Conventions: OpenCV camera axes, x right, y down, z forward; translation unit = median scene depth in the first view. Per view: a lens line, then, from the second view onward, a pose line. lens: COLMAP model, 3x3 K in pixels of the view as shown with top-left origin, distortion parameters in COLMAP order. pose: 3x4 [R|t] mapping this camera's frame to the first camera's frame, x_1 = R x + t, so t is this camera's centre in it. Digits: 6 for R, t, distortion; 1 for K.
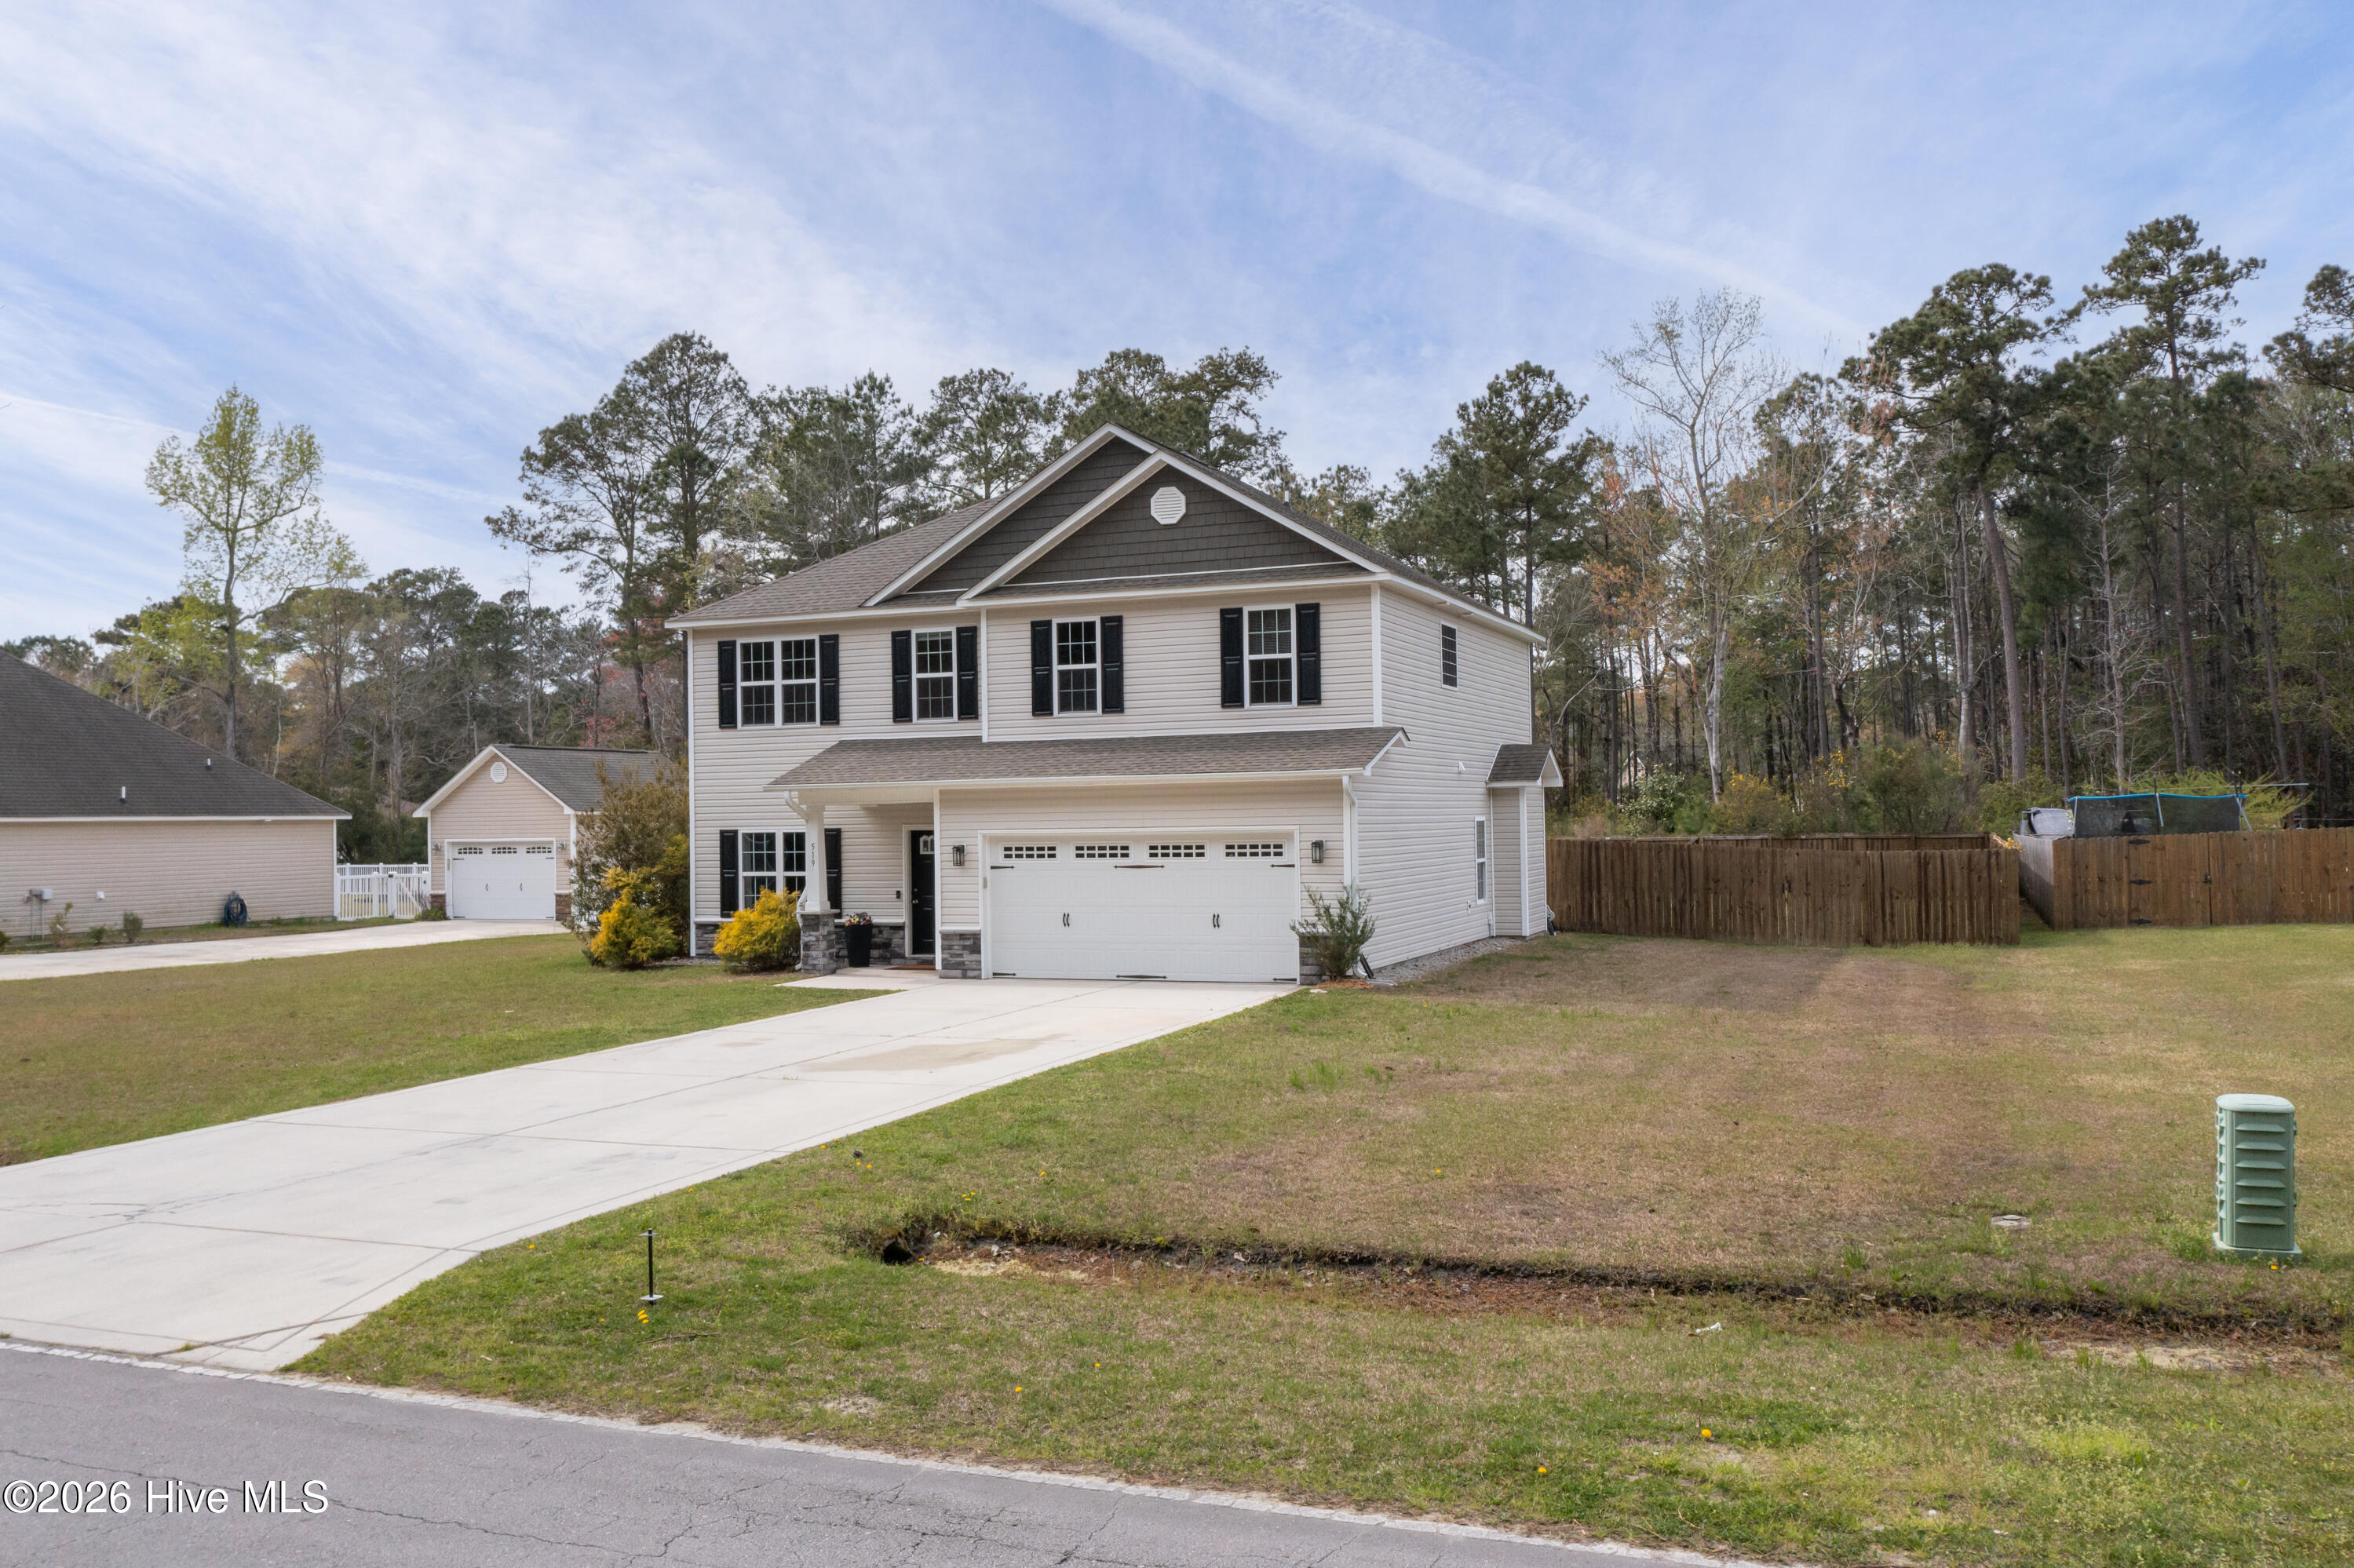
lens RADIAL K [[1878.8, 0, 1181.4], [0, 1878.8, 756.5], [0, 0, 1]] dist [-0.010221, 0.004508]
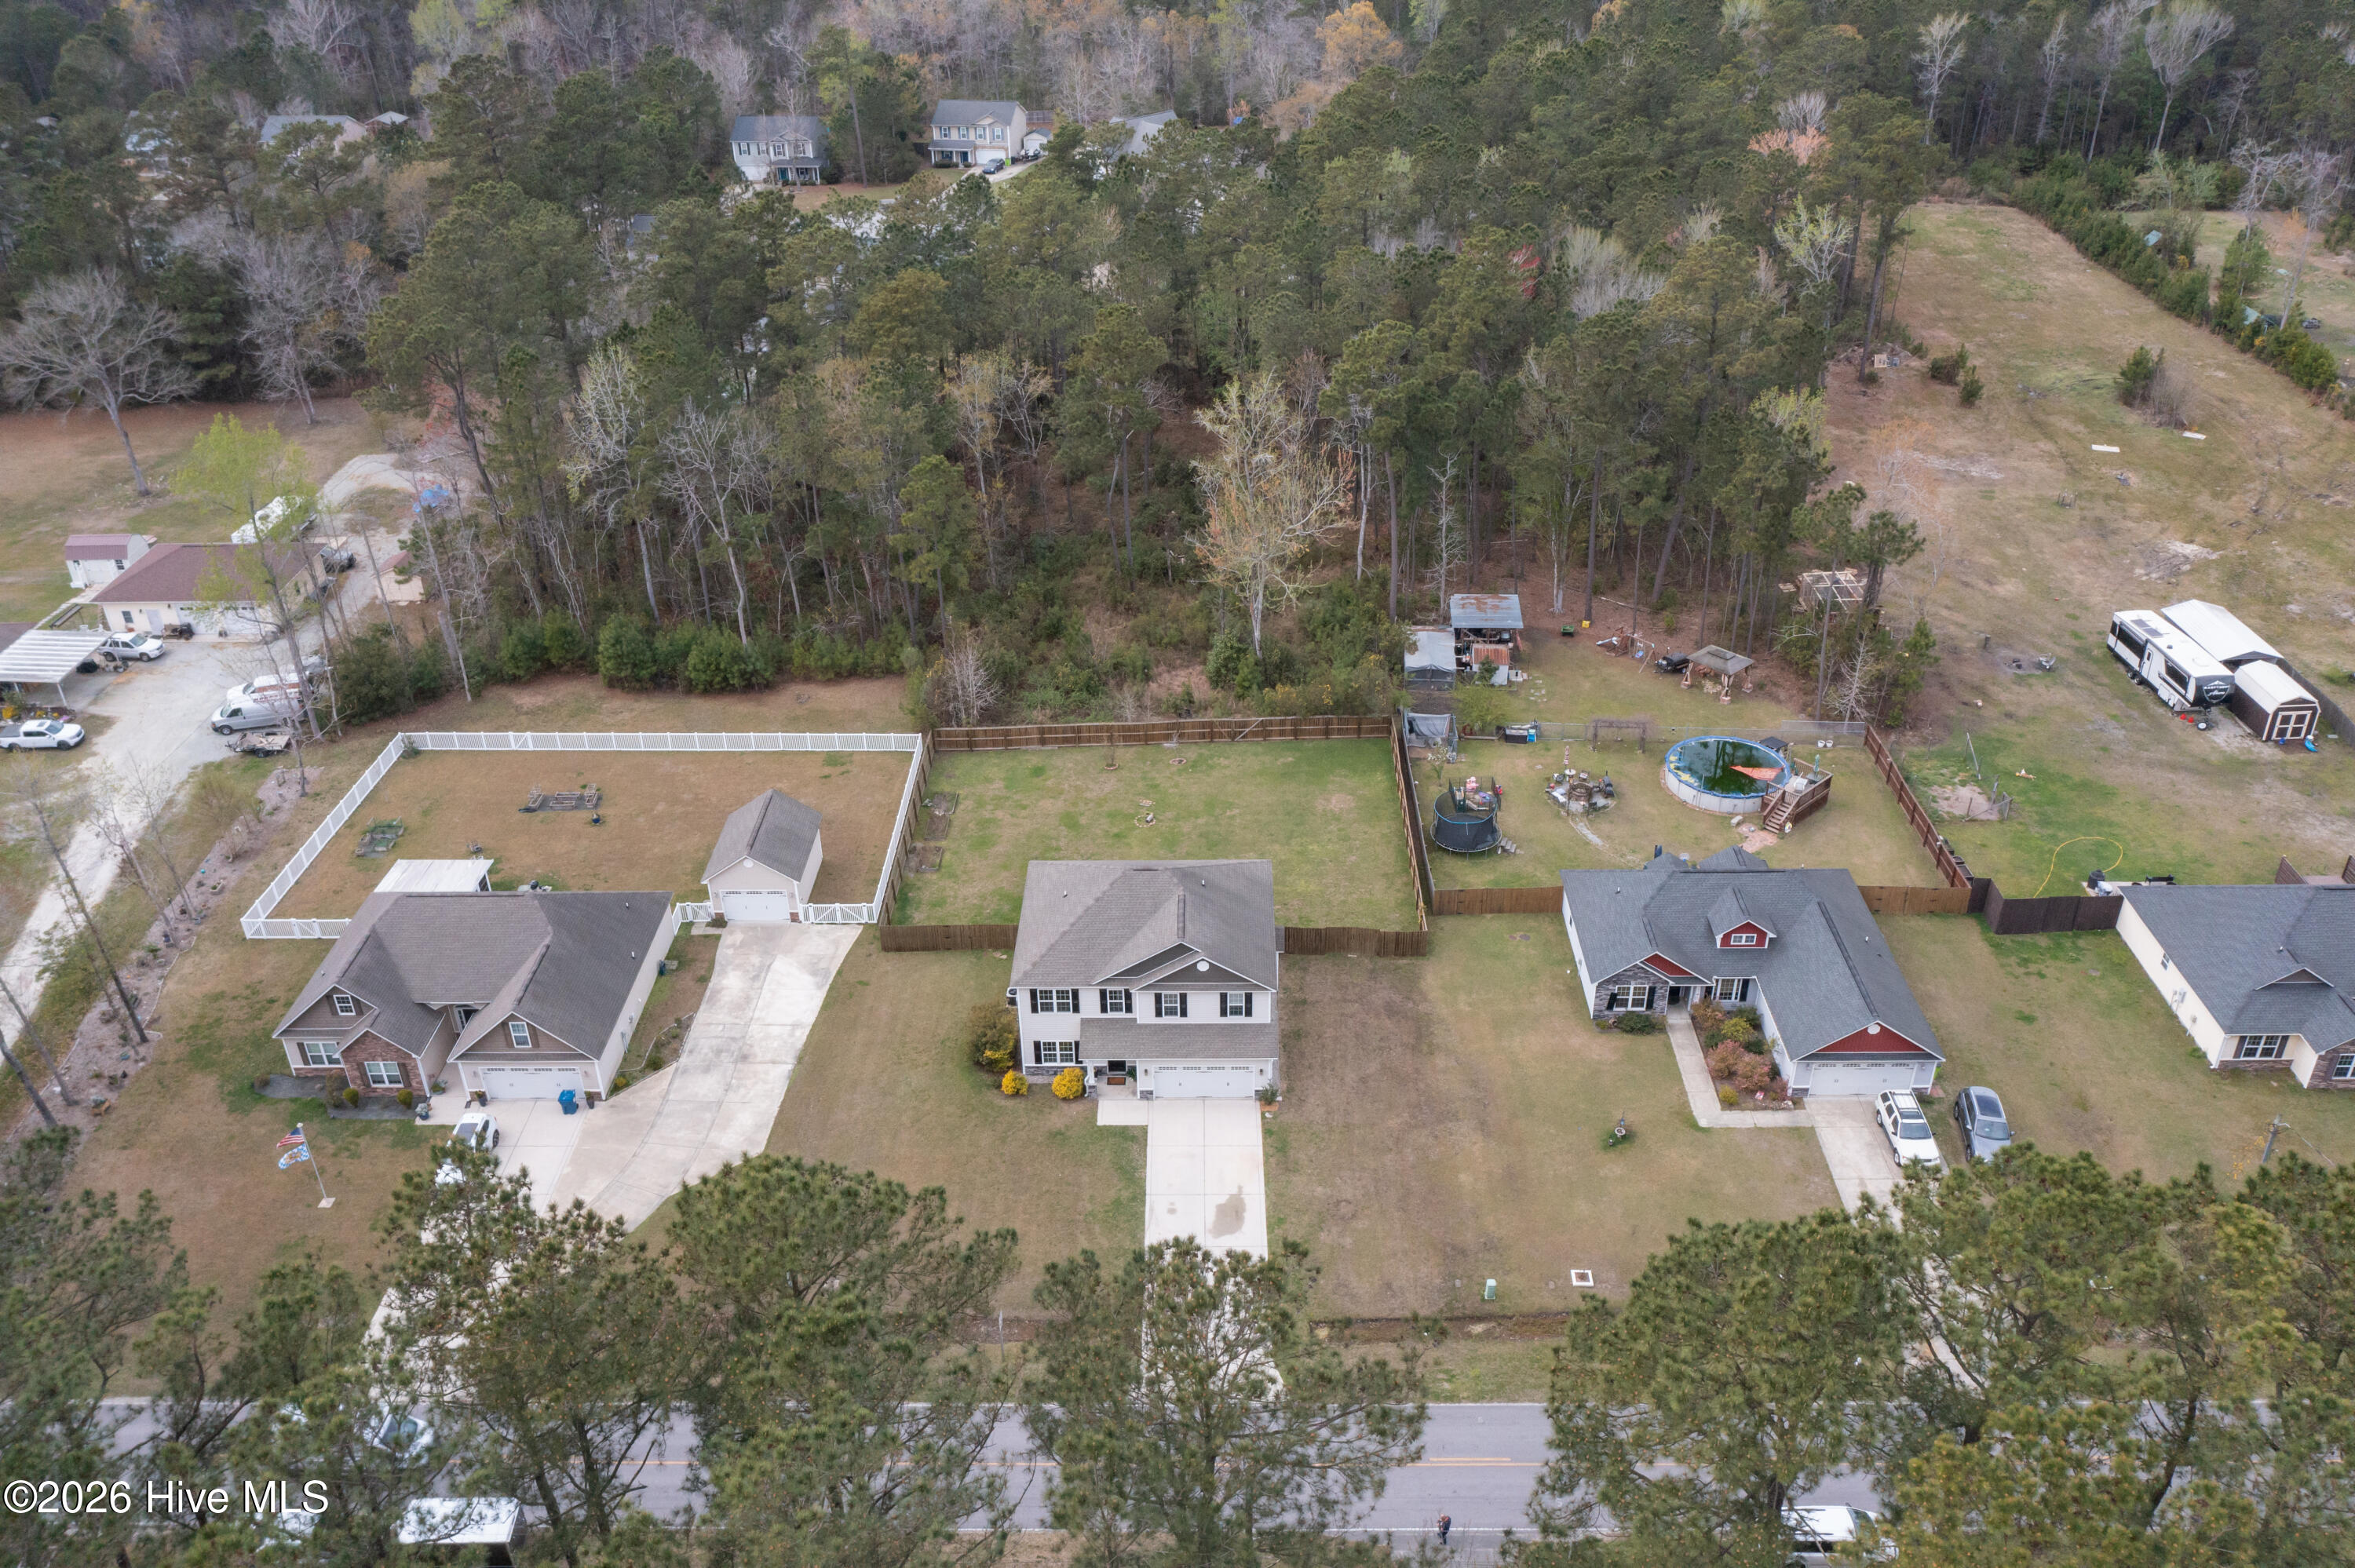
lens RADIAL K [[1879.5, 0, 1181.9], [0, 1879.5, 756.5], [0, 0, 1]] dist [-0.010221, 0.004508]
pose [[0.934057, -0.177723, 0.309760, -0.917308], [-0.011144, 0.852450, 0.522691, -2.000024], [-0.356949, -0.491675, 0.794256, -1.270261]]
